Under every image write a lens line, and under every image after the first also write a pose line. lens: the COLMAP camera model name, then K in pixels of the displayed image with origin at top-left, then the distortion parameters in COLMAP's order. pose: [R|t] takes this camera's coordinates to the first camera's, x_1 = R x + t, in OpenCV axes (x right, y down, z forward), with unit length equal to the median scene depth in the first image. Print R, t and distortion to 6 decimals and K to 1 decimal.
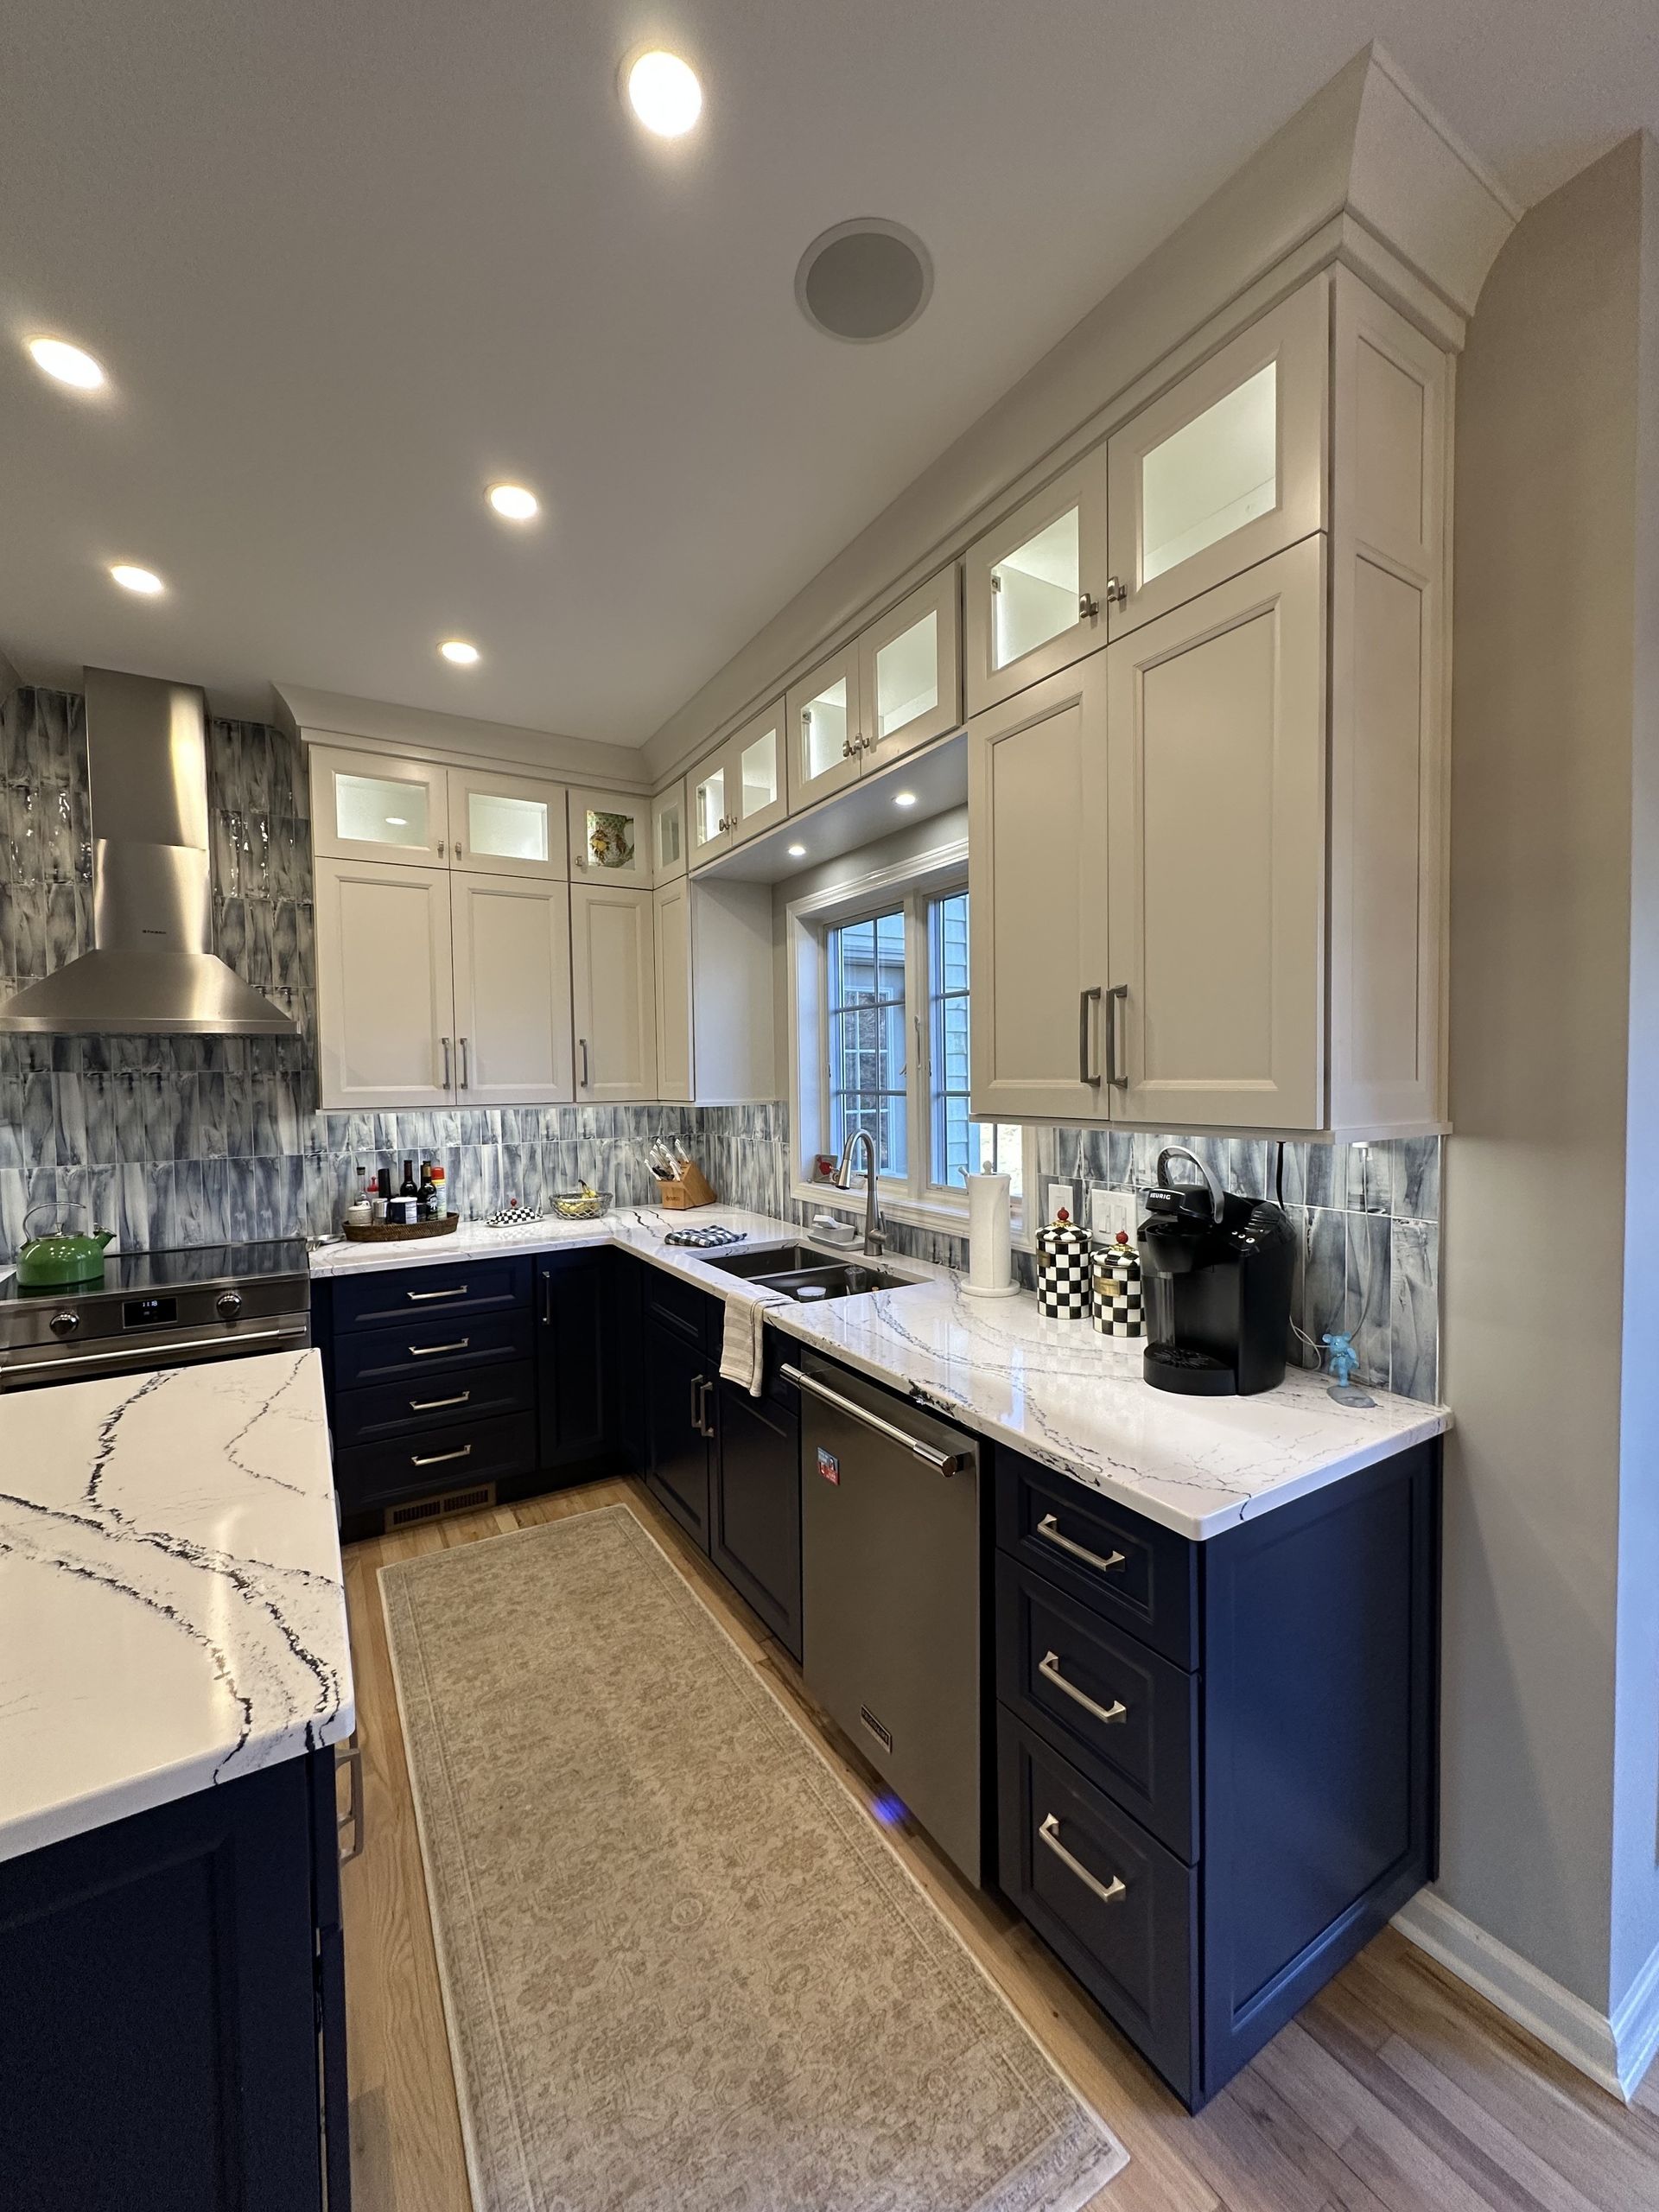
lens RADIAL K [[879.3, 0, 831.7], [0, 879.3, 1103.6], [0, 0, 1]] dist [-0.000887, 0.000317]
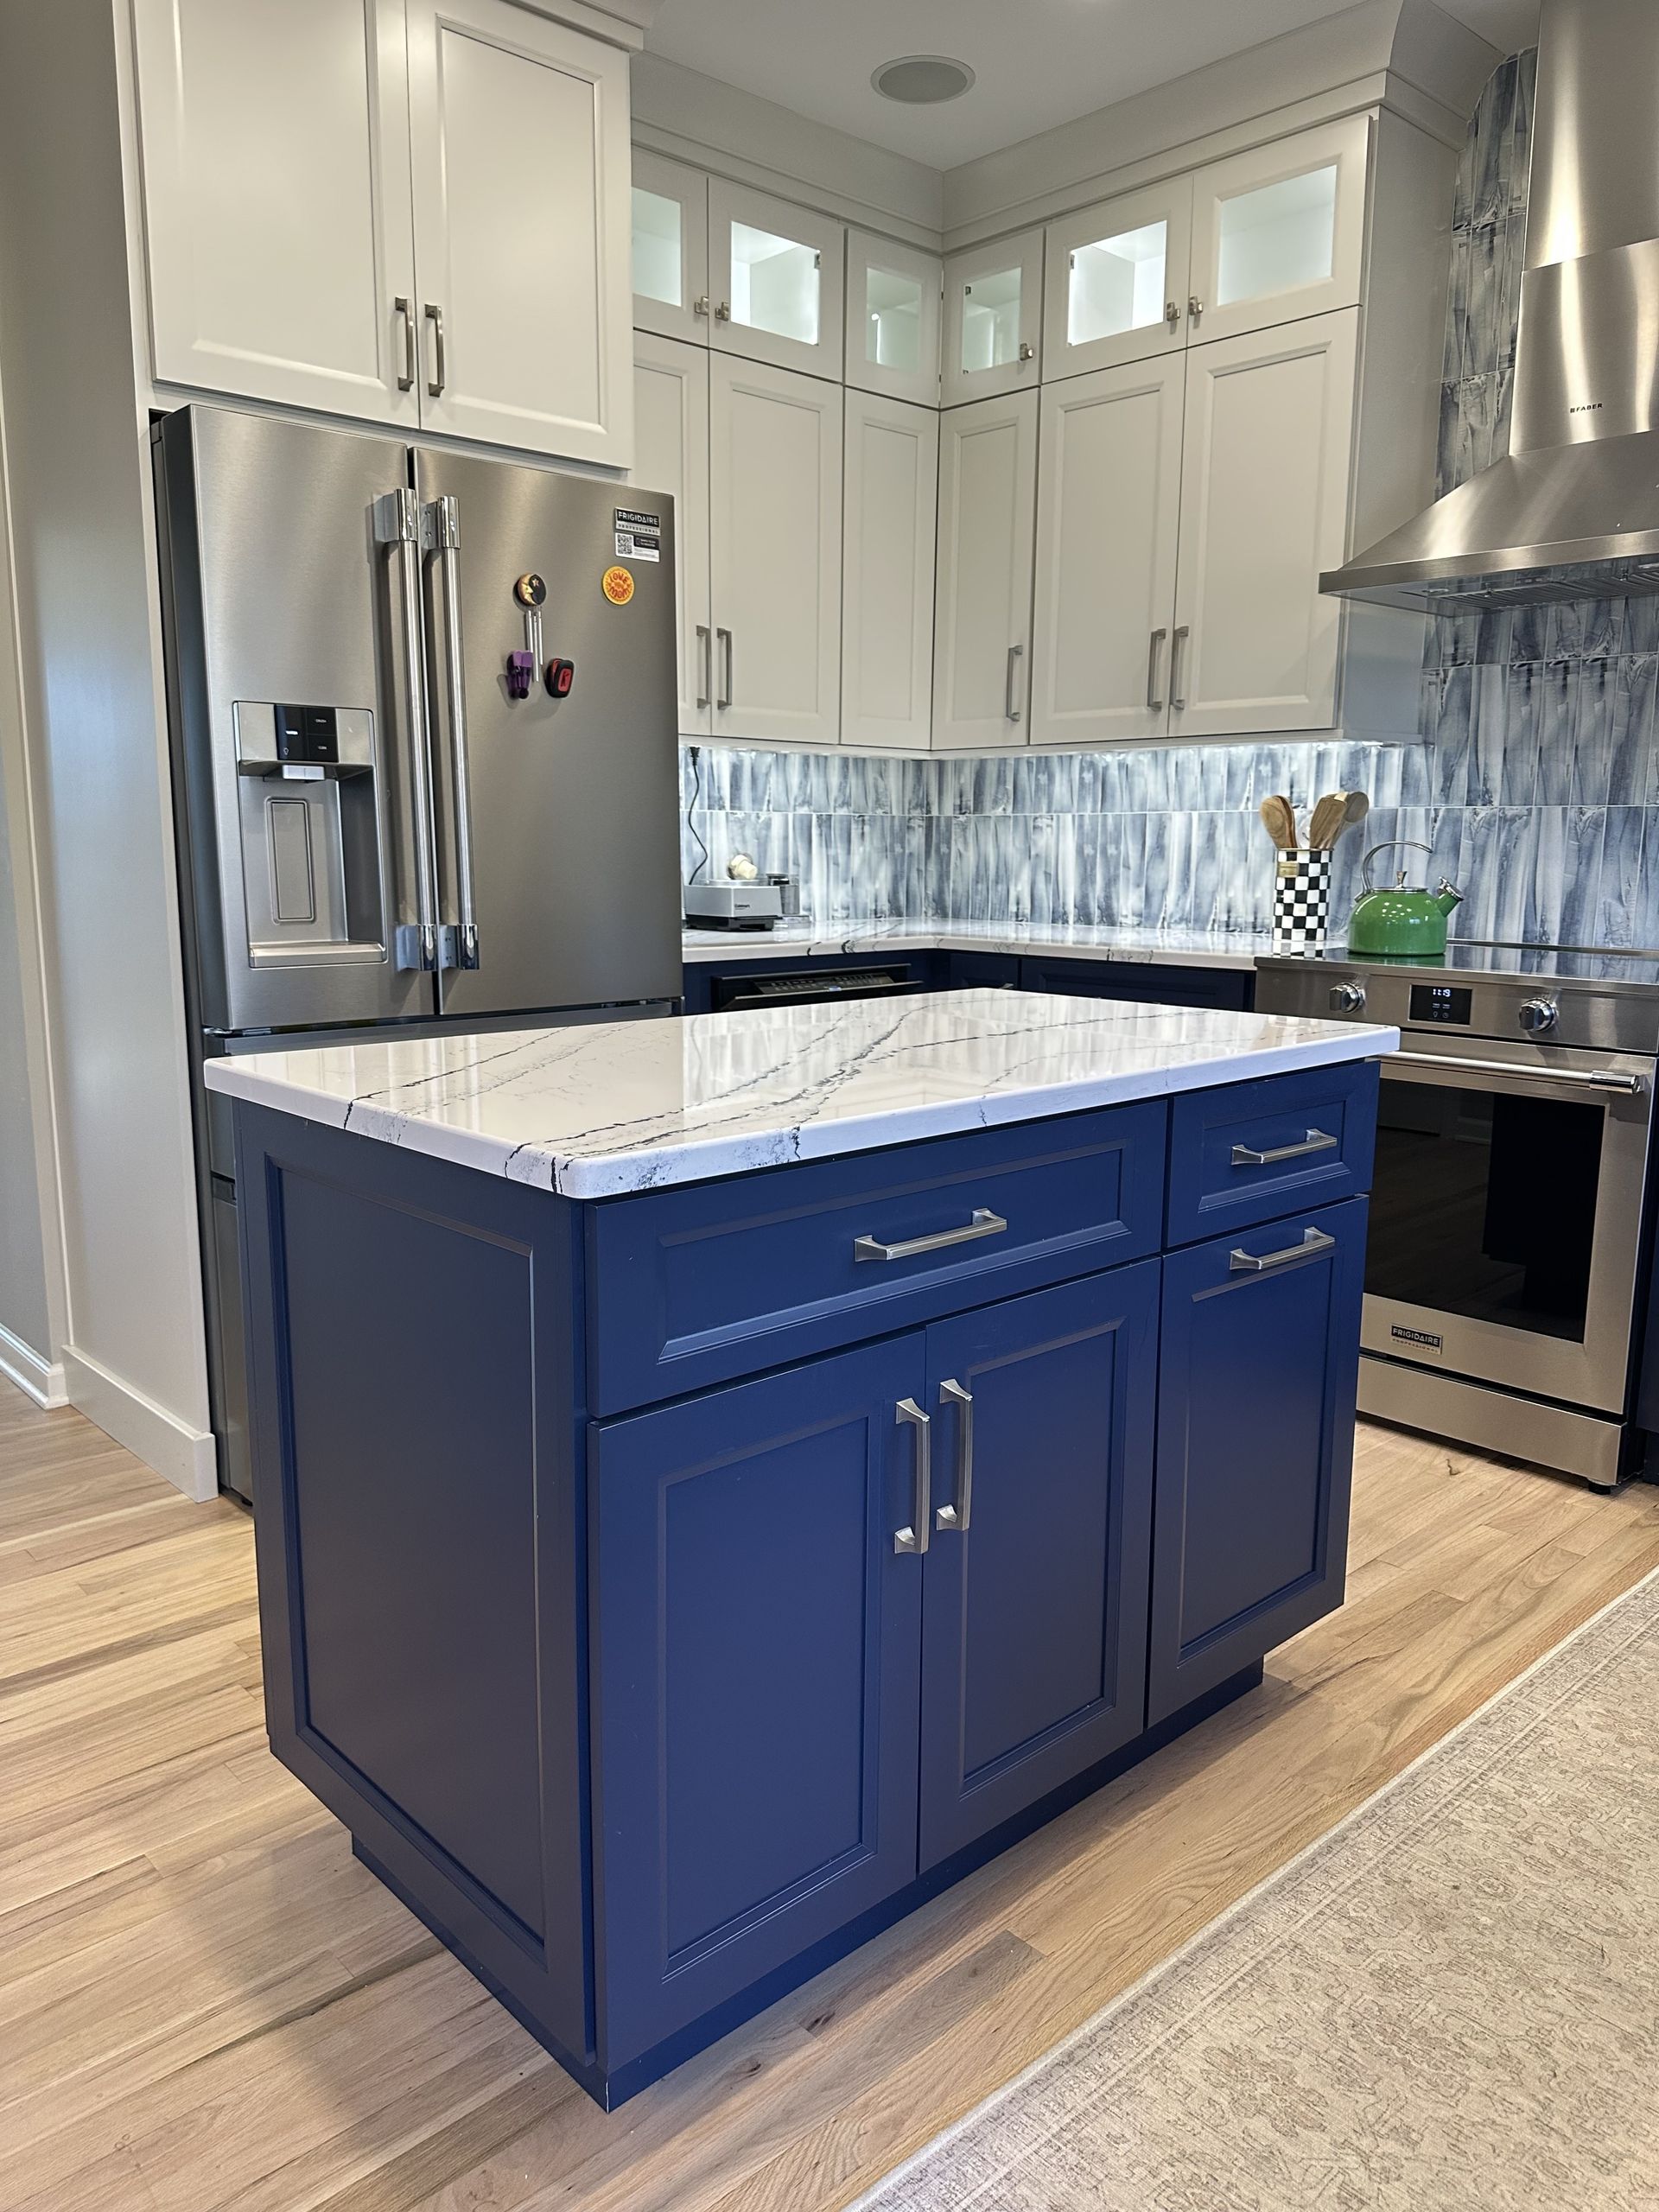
lens RADIAL K [[1557.4, 0, 826.9], [0, 1557.4, 1125.3], [0, 0, 1]] dist [0.013848, -0.028444]
pose [[0.197094, 0.191722, -0.961455, 0.229036], [-0.037569, 0.981449, 0.188007, 0.098429], [0.979664, -0.000934, 0.200641, 0.247135]]
